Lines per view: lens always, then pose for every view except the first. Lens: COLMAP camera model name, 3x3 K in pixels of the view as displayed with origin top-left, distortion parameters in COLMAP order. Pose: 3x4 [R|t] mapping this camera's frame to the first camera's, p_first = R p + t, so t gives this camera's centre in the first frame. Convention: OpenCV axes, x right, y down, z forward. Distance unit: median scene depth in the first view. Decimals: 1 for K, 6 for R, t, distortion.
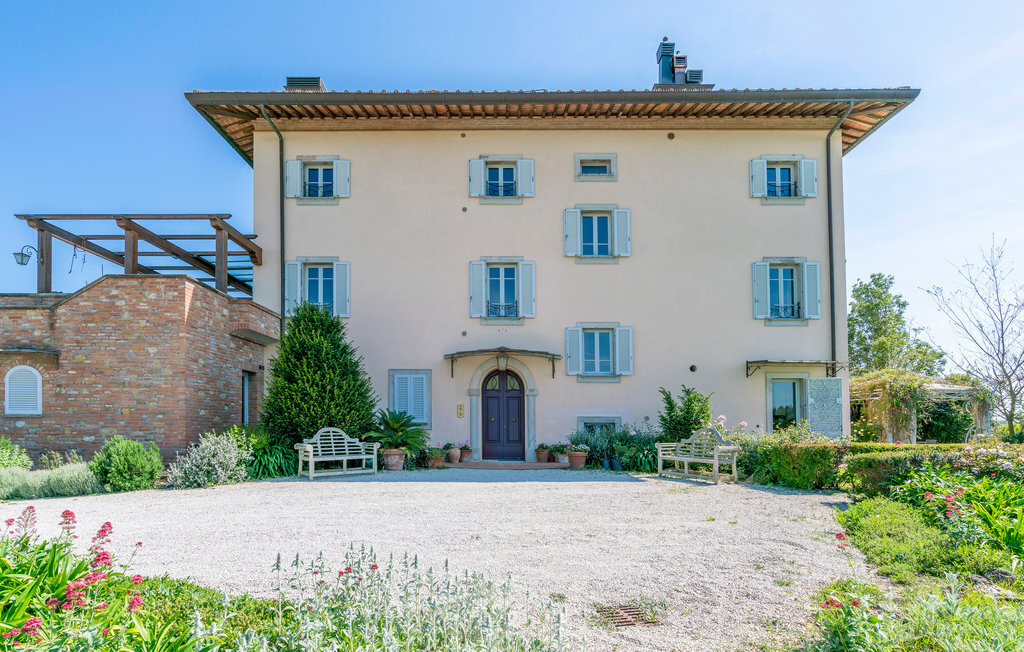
lens RADIAL K [[472.6, 0, 511.9], [0, 472.6, 374.8], [0, 0, 1]] dist [0.000367, 0.000803]
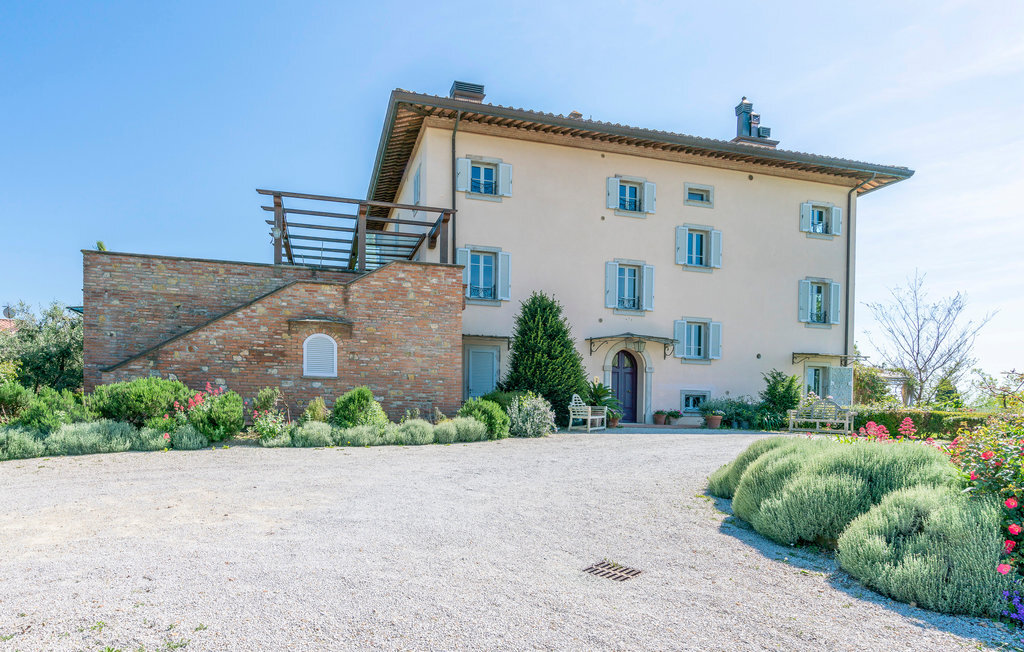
lens RADIAL K [[480.2, 0, 508.0], [0, 480.2, 361.9], [0, 0, 1]] dist [0.001323, 0.000148]
pose [[0.973729, 0.038032, 0.224514, -0.610205], [-0.045546, 0.998559, 0.028384, -0.003772], [-0.223111, -0.037864, 0.974057, -0.167079]]
